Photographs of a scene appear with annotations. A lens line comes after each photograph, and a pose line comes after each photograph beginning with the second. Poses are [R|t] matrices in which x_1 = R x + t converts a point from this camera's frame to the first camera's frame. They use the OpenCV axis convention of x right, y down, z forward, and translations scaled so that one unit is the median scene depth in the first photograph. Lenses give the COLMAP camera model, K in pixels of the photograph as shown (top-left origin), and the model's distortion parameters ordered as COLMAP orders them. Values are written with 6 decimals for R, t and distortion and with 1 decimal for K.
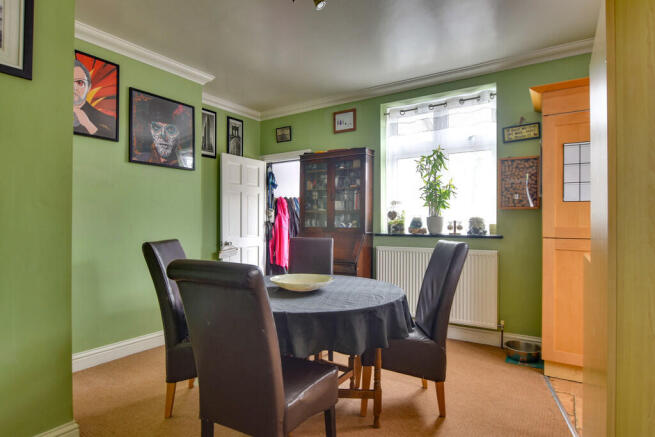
lens RADIAL K [[372.1, 0, 327.9], [0, 372.1, 220.5], [0, 0, 1]] dist [-0.013553, 0.003978]
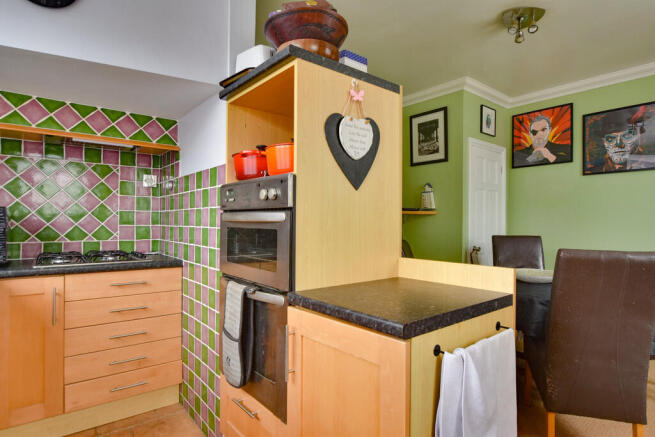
lens RADIAL K [[372.1, 0, 332.3], [0, 372.1, 223.8], [0, 0, 1]] dist [-0.013553, 0.003978]
pose [[-0.294087, 0.003946, -0.955771, 0.903823], [0.003101, 0.999990, 0.003174, -0.001153], [0.955774, -0.002031, -0.294096, 0.558502]]
